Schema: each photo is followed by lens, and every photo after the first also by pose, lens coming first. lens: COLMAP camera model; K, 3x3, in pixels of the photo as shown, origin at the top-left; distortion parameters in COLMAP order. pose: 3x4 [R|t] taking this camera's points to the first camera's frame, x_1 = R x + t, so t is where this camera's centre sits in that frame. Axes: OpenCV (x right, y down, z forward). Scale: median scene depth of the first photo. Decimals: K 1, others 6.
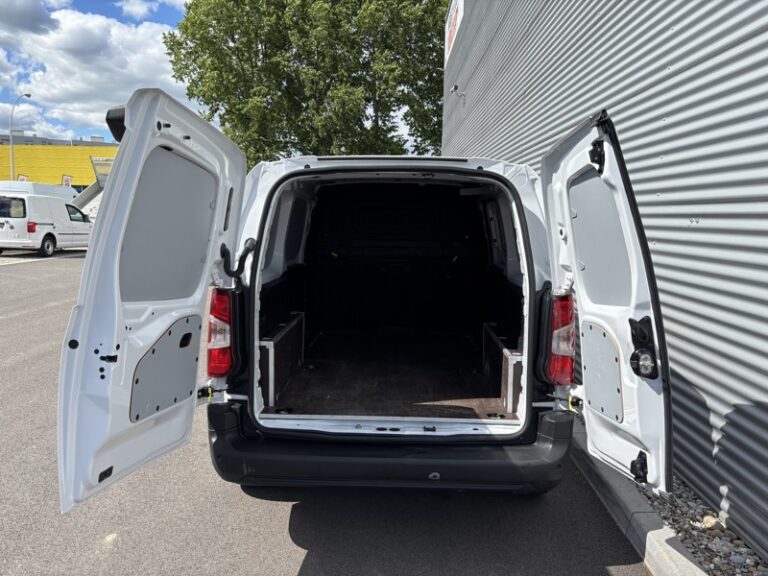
lens RADIAL K [[591.9, 0, 385.7], [0, 591.9, 284.2], [0, 0, 1]] dist [-0.007171, 0.006186]
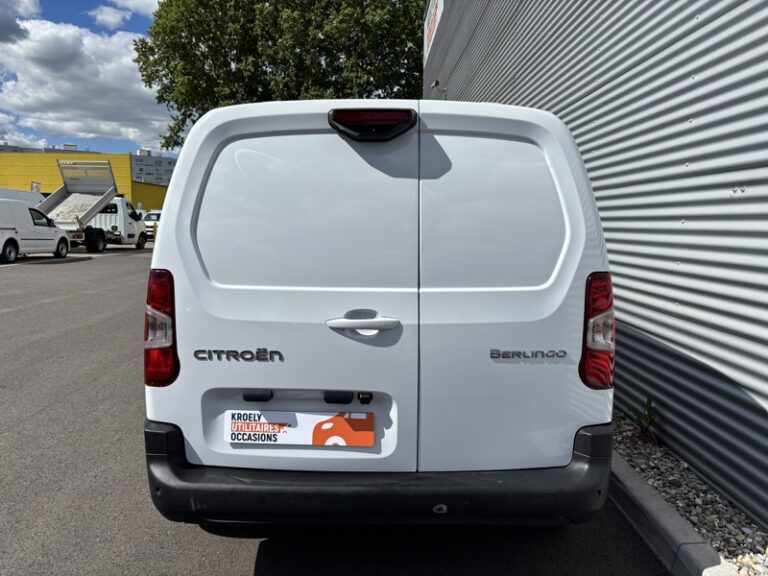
lens RADIAL K [[589.4, 0, 384.0], [0, 589.4, 288.0], [0, 0, 1]] dist [-0.001396, -0.000883]
pose [[0.999405, -0.010885, 0.032742, -0.010276], [0.011096, 0.999919, -0.006274, 0.030682], [-0.032671, 0.006634, 0.999444, 0.178518]]
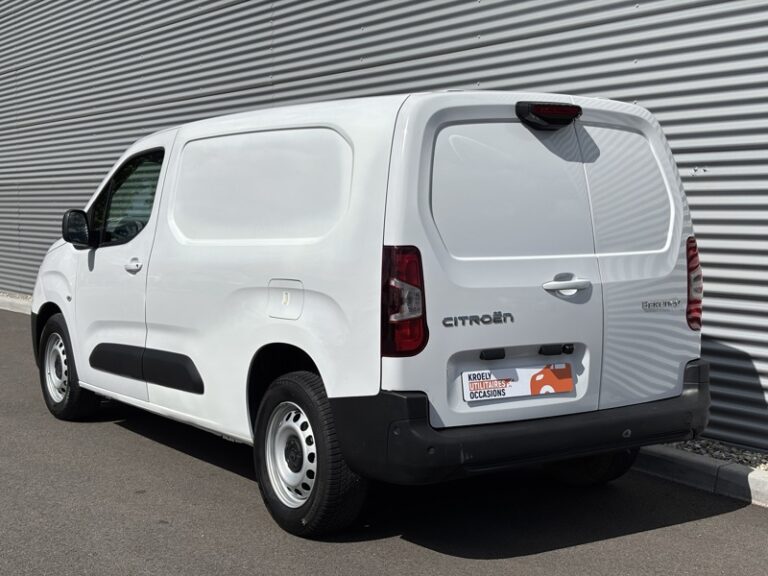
lens RADIAL K [[1183.7, 0, 384.0], [0, 1183.7, 288.0], [0, 0, 1]] dist [0.701935, -7.312110]
pose [[0.810242, -0.059771, 0.583040, -1.027757], [0.084403, 0.996316, -0.015155, 0.069397], [-0.579987, 0.061489, 0.812302, -0.266219]]
